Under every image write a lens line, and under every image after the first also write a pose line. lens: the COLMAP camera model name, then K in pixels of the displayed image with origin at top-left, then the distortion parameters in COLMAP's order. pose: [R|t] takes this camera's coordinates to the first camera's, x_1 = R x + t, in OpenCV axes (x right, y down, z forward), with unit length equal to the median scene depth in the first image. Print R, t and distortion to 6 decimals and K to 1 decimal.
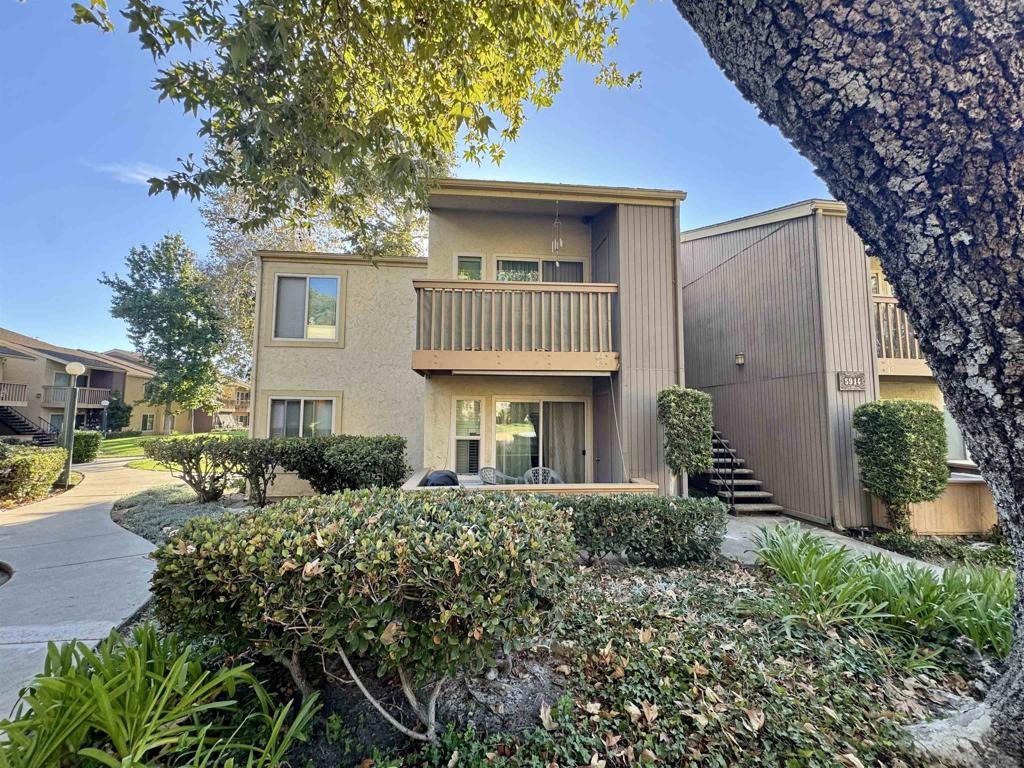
lens RADIAL K [[407.8, 0, 511.6], [0, 407.8, 383.4], [0, 0, 1]] dist [-0.001603, 0.000383]
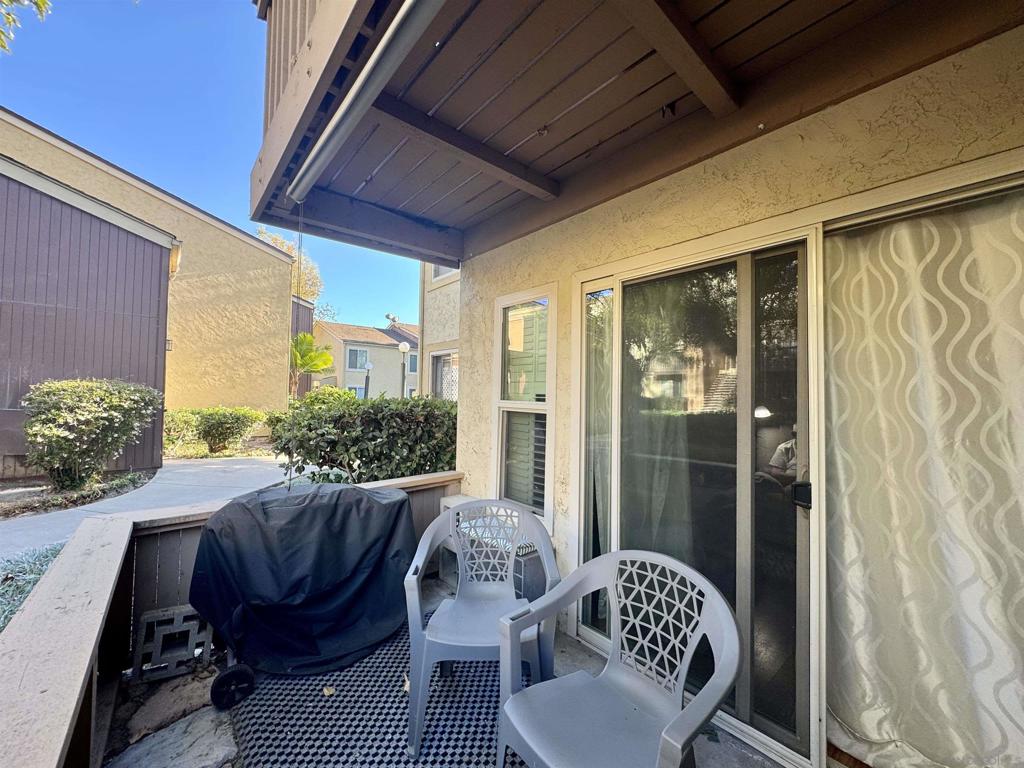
lens RADIAL K [[407.8, 0, 511.6], [0, 407.8, 383.4], [0, 0, 1]] dist [-0.001603, 0.000383]
pose [[0.581064, -0.017400, -0.813672, 0.180626], [0.051662, 0.998544, 0.015540, 0.106393], [0.812217, -0.051066, 0.581117, 0.786331]]
